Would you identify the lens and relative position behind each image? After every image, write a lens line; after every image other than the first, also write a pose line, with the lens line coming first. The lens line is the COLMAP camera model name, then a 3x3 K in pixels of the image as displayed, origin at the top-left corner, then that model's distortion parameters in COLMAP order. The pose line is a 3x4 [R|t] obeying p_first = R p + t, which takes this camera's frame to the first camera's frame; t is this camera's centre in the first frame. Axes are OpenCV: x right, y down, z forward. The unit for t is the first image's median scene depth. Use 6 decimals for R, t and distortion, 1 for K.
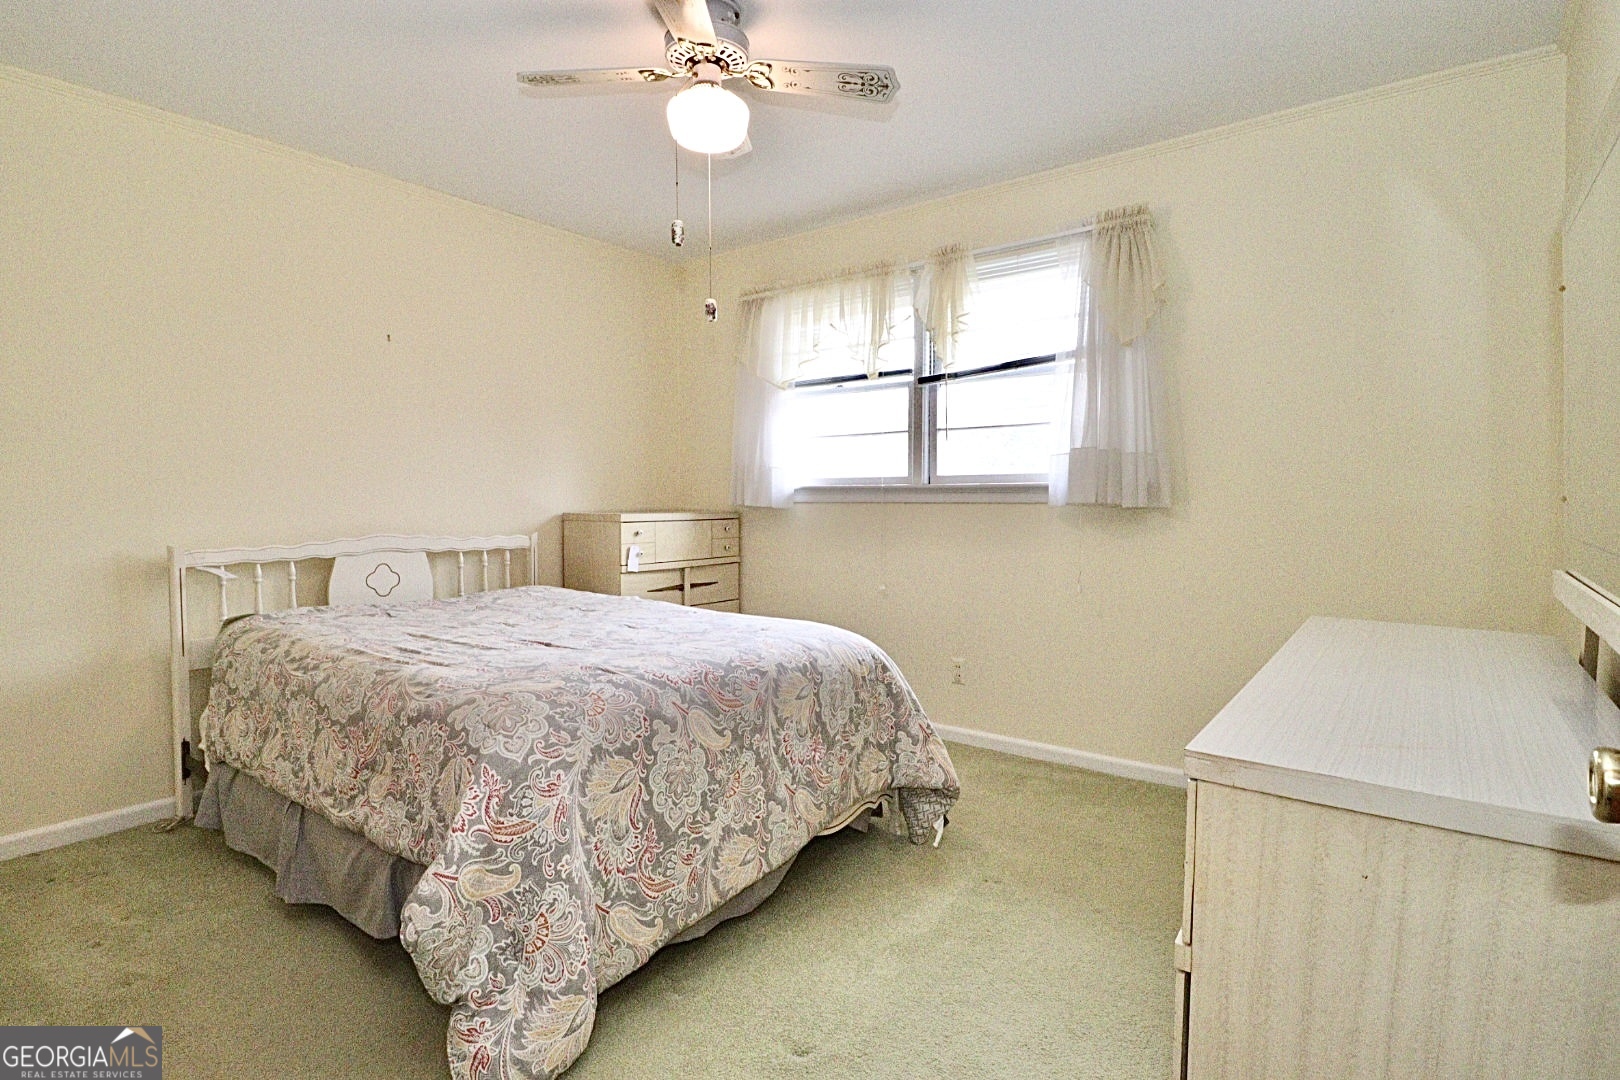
lens RADIAL K [[812.8, 0, 806.0], [0, 812.8, 540.0], [0, 0, 1]] dist [0.006380, -0.015477]
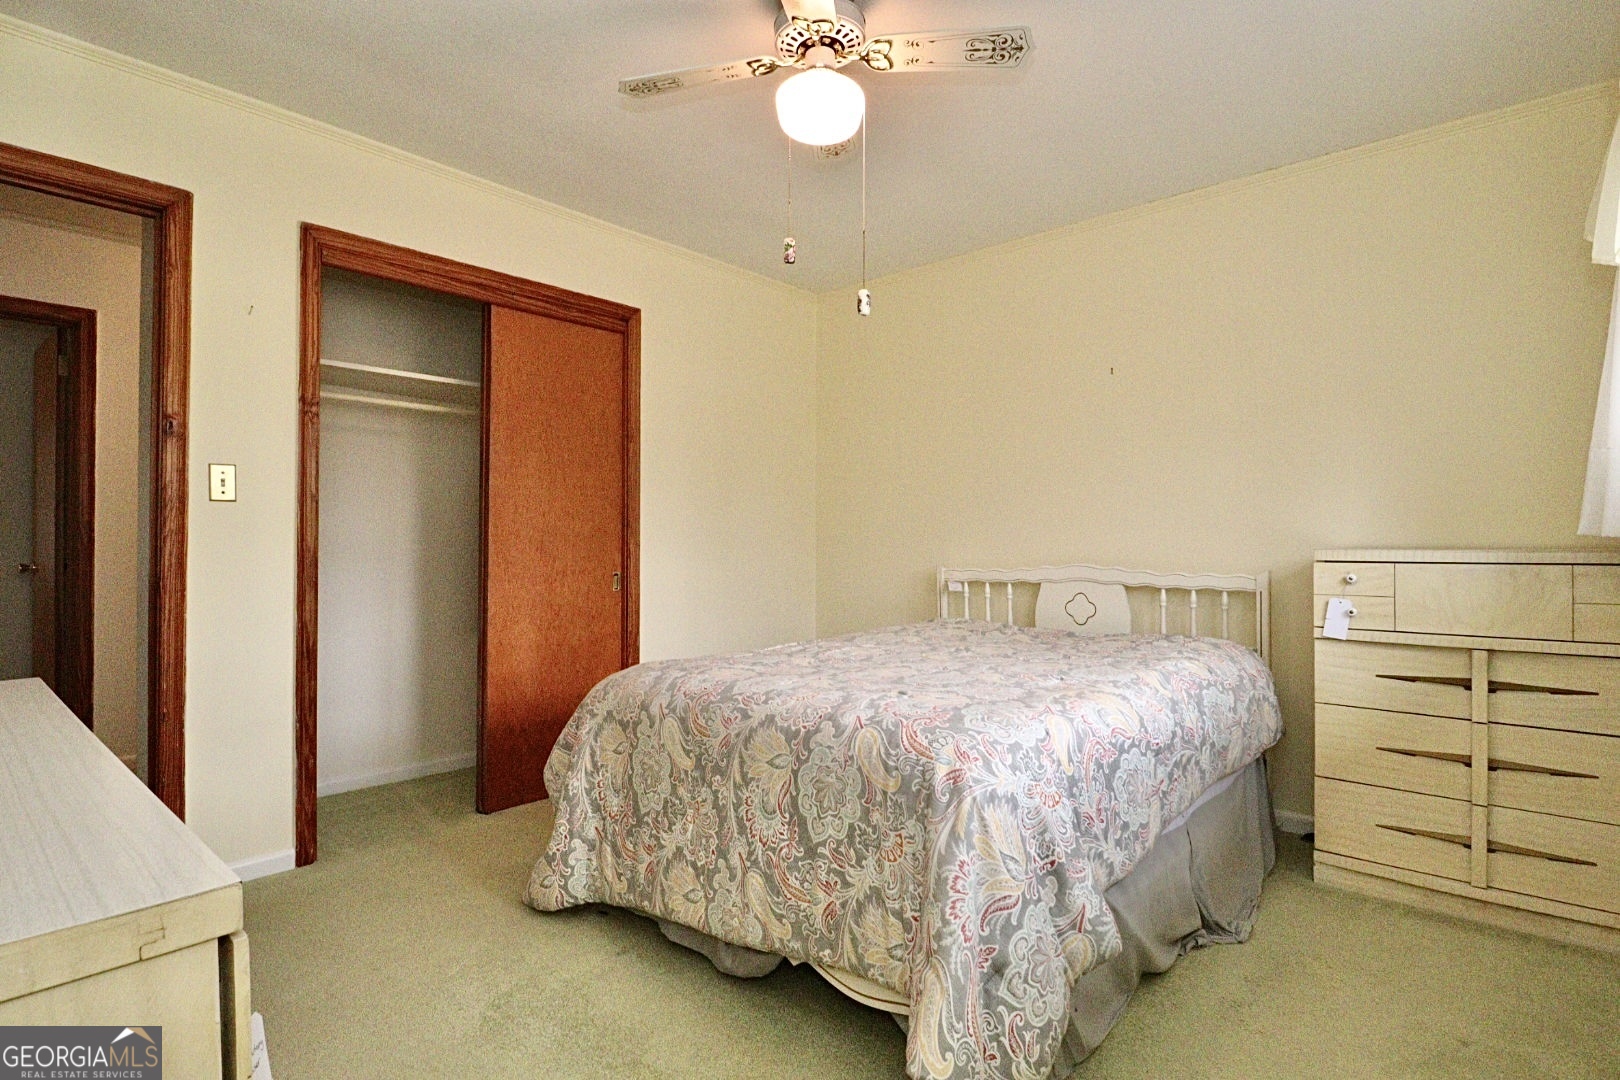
lens RADIAL K [[812.8, 0, 806.0], [0, 812.8, 540.0], [0, 0, 1]] dist [0.006380, -0.015477]
pose [[-0.071701, -0.001402, -0.997425, 0.819945], [-0.053566, 0.998561, 0.002447, -0.032895], [0.995987, 0.053603, -0.071673, 1.113028]]
